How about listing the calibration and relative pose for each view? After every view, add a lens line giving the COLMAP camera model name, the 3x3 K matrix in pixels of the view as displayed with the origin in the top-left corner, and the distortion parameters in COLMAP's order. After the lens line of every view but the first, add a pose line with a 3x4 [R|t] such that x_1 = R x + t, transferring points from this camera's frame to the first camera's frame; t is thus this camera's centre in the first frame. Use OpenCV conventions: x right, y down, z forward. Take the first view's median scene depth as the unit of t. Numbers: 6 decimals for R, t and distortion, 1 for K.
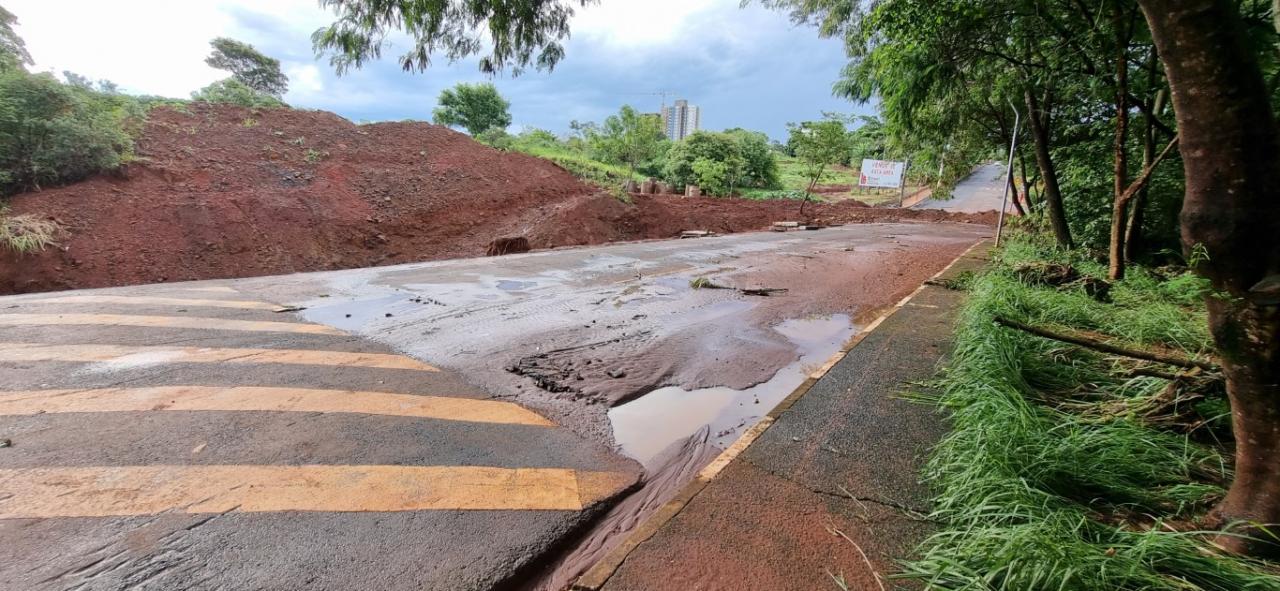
lens RADIAL K [[506.5, 0, 633.7], [0, 506.5, 289.4], [0, 0, 1]] dist [0.000299, -0.001837]
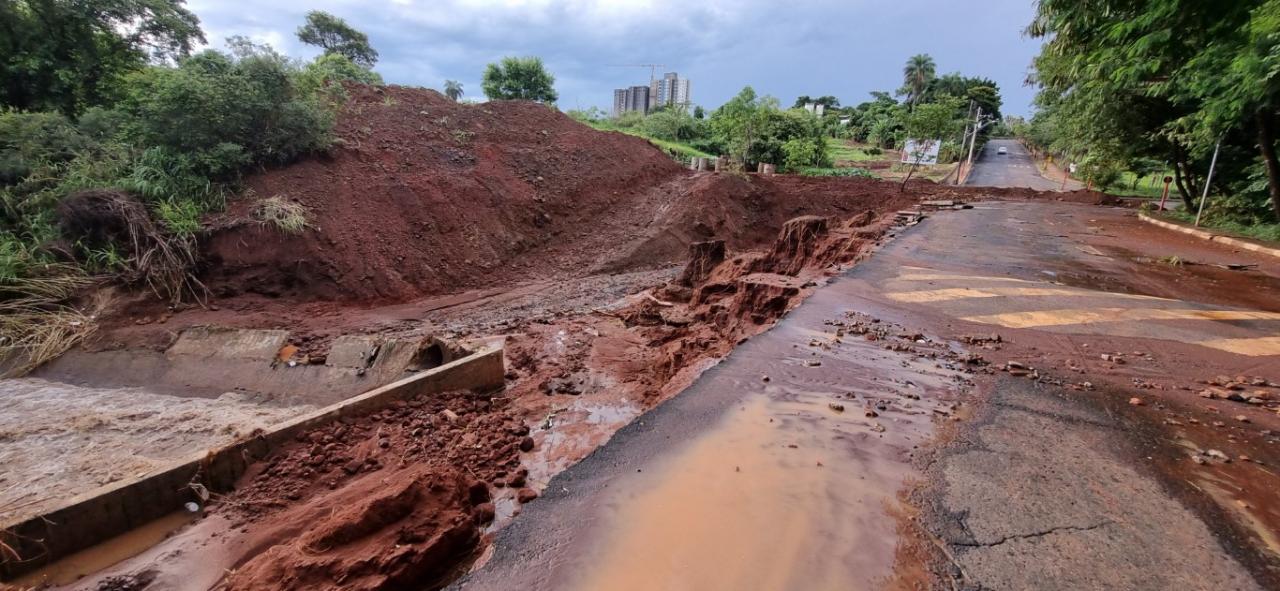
lens RADIAL K [[505.5, 0, 633.1], [0, 505.5, 289.5], [0, 0, 1]] dist [-0.000563, 0.000256]
pose [[0.999145, -0.008372, 0.040496, -0.328683], [0.006369, 0.998761, 0.049362, -0.002778], [-0.040859, -0.049062, 0.997960, -0.043997]]
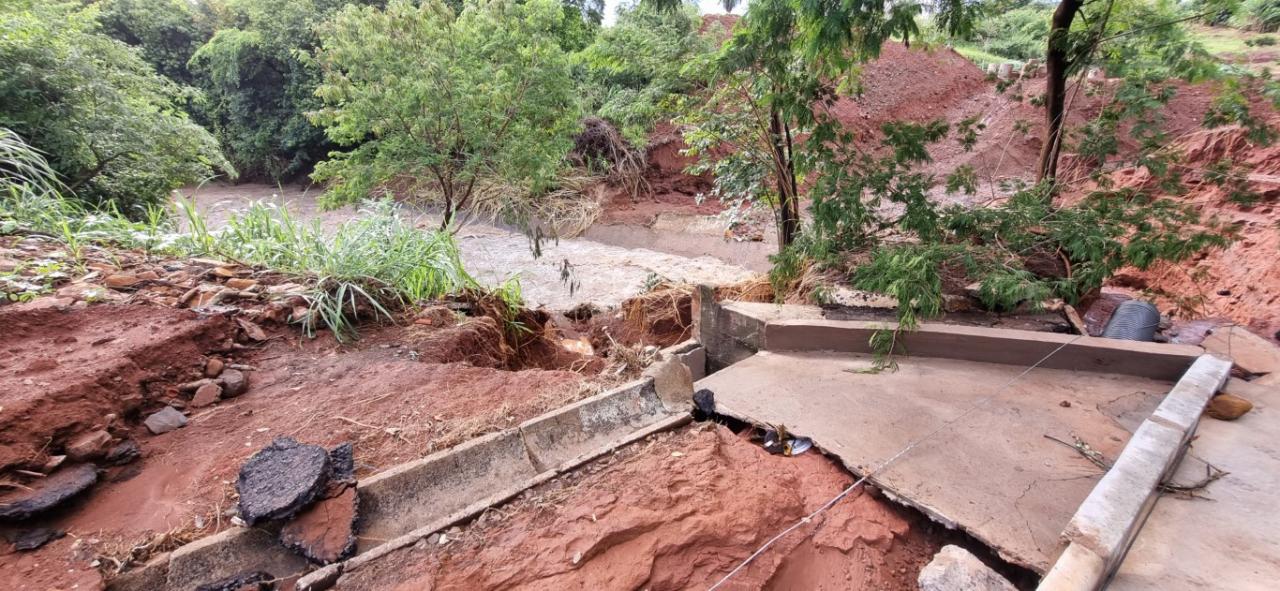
lens RADIAL K [[506.5, 0, 633.7], [0, 506.5, 289.4], [0, 0, 1]] dist [0.000299, -0.001837]
pose [[0.944986, 0.077830, -0.317716, -0.552897], [-0.013343, 0.979645, 0.200295, 0.020155], [0.326838, -0.185036, 0.926789, -0.262159]]
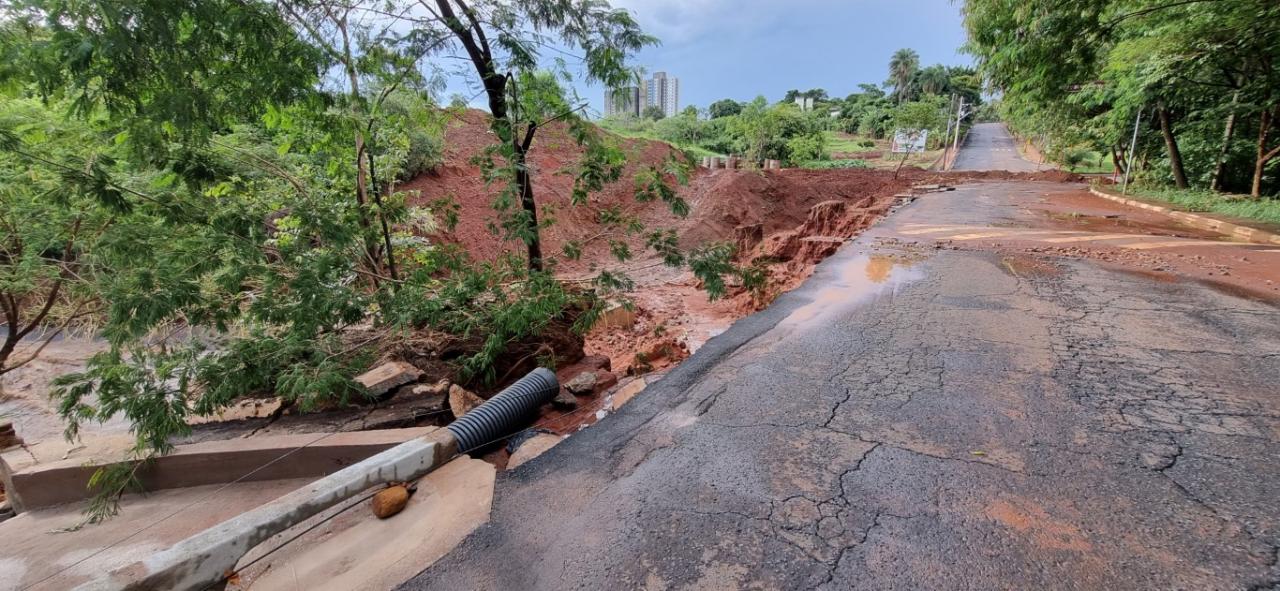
lens RADIAL K [[506.5, 0, 633.7], [0, 506.5, 289.4], [0, 0, 1]] dist [0.000299, -0.001837]
pose [[0.997065, -0.058926, 0.048873, -0.445250], [0.056515, 0.997182, 0.049328, 0.022076], [-0.051642, -0.046421, 0.997586, -0.228707]]
